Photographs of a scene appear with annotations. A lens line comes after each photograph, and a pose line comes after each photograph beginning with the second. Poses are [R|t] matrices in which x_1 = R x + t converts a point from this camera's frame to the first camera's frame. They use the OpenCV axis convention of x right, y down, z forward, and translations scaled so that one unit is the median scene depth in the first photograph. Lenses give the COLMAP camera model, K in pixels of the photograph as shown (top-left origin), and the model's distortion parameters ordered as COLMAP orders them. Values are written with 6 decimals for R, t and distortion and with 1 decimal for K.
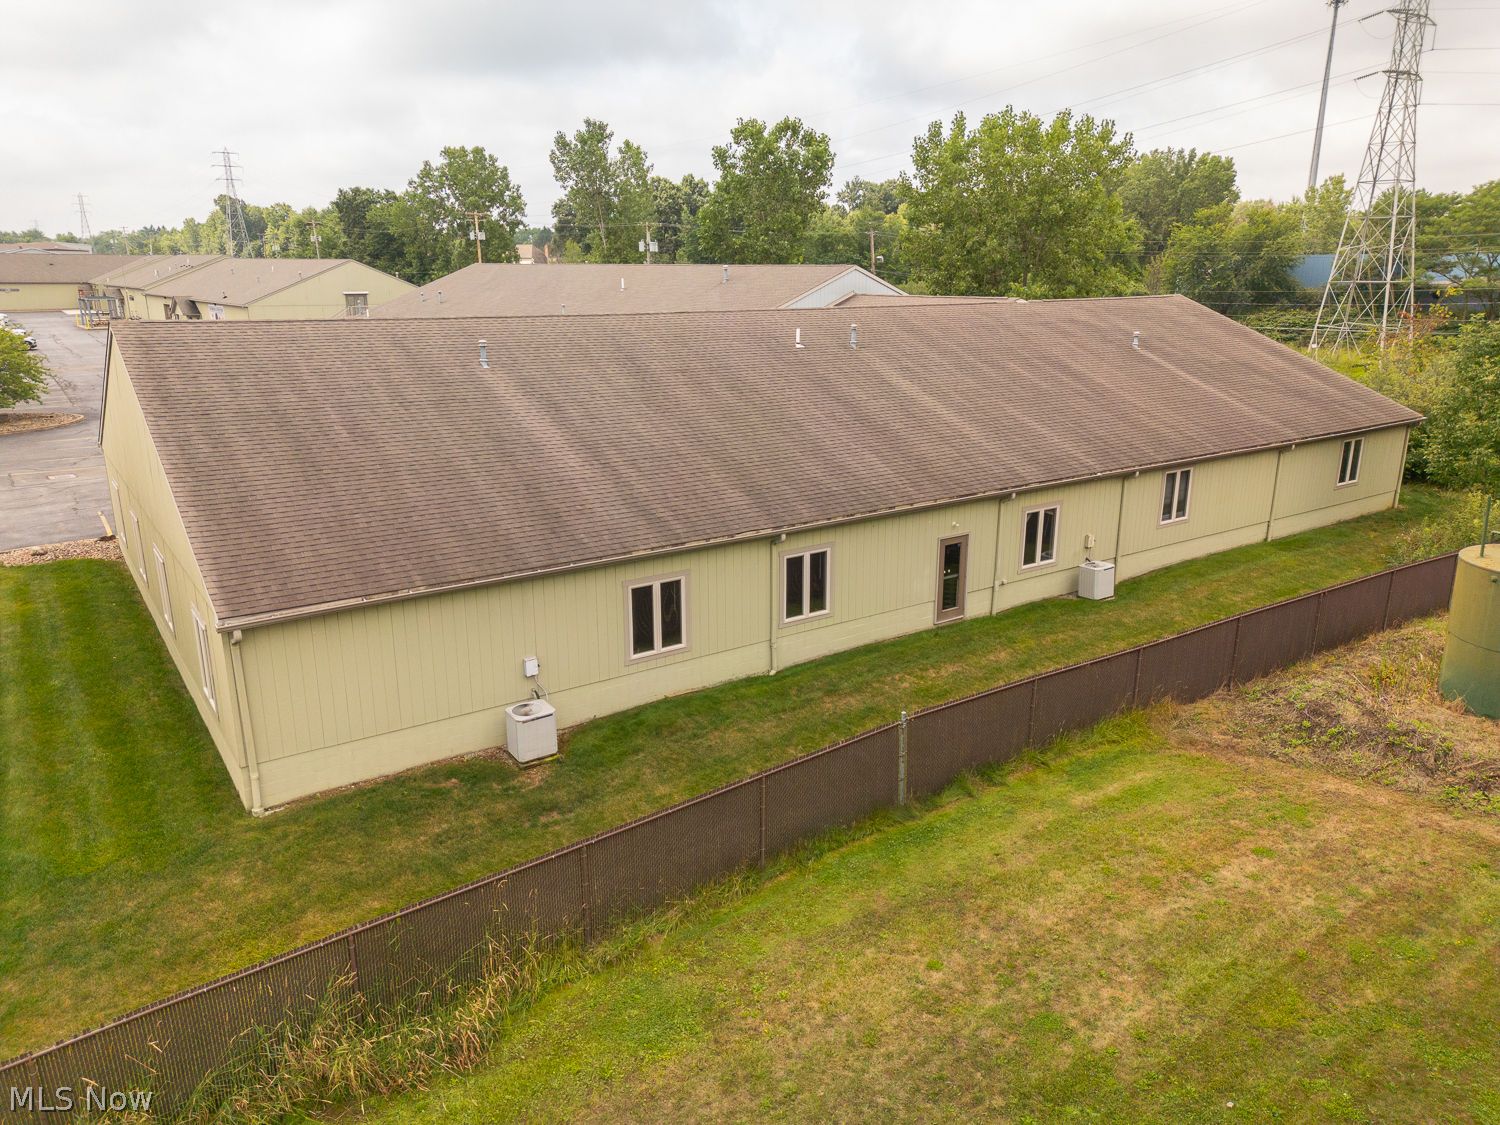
lens RADIAL K [[1057.3, 0, 756.1], [0, 1057.3, 556.8], [0, 0, 1]] dist [0.047778, -0.057229]
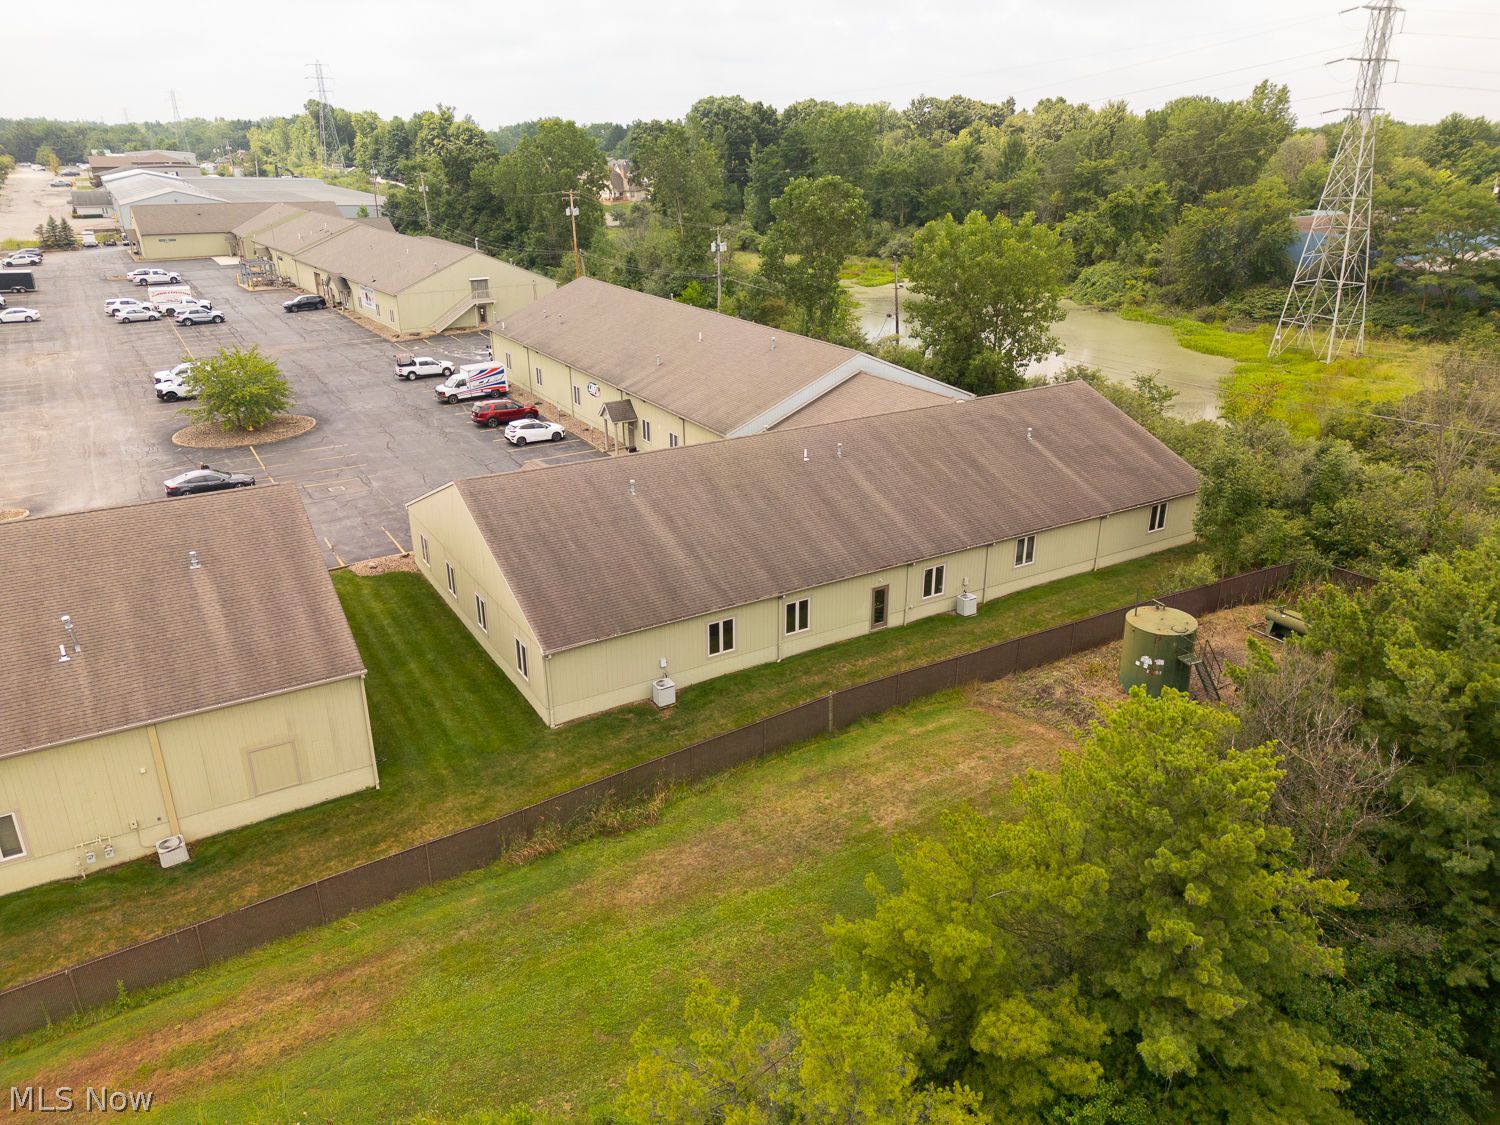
lens RADIAL K [[1057.3, 0, 756.1], [0, 1057.3, 556.8], [0, 0, 1]] dist [0.047778, -0.057229]
pose [[0.997919, 0.022873, -0.060282, 0.089730], [-0.016223, 0.993956, 0.108575, -0.304991], [0.062401, -0.107371, 0.992259, -0.970501]]
